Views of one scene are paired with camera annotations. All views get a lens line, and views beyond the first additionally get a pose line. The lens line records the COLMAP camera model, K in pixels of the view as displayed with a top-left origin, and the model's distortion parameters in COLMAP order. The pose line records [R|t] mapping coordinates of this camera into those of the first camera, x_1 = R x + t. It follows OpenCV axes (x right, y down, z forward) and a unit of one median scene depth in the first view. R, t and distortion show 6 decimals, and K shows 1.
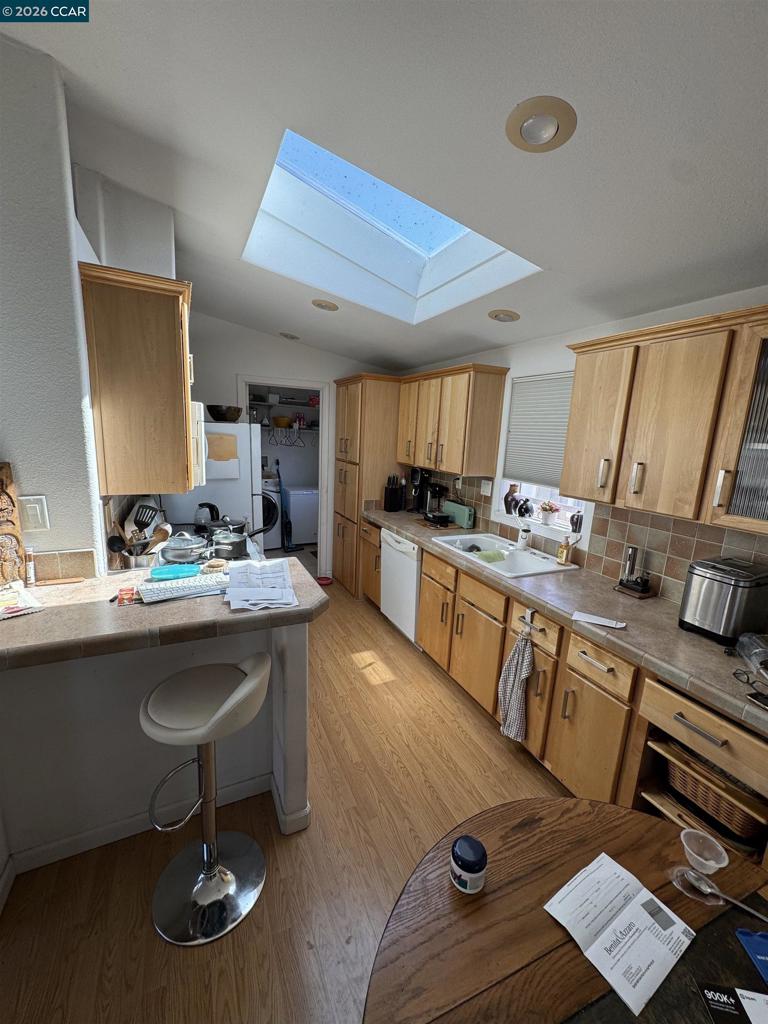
lens RADIAL K [[408.3, 0, 385.0], [0, 408.3, 512.9], [0, 0, 1]] dist [-0.001855, 0.000373]
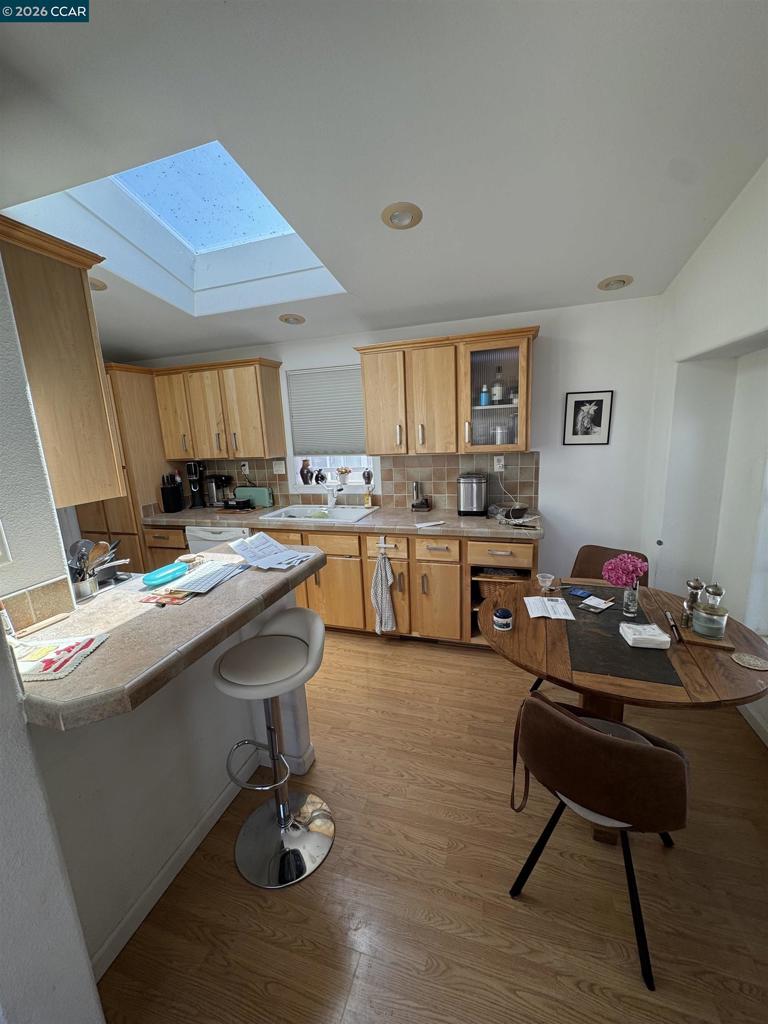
lens RADIAL K [[408.3, 0, 385.0], [0, 408.3, 512.9], [0, 0, 1]] dist [-0.001855, 0.000373]
pose [[0.682693, -0.226993, 0.694553, -0.493034], [0.219749, 0.970302, 0.101117, 0.015646], [-0.696879, 0.083596, 0.712300, -0.013739]]
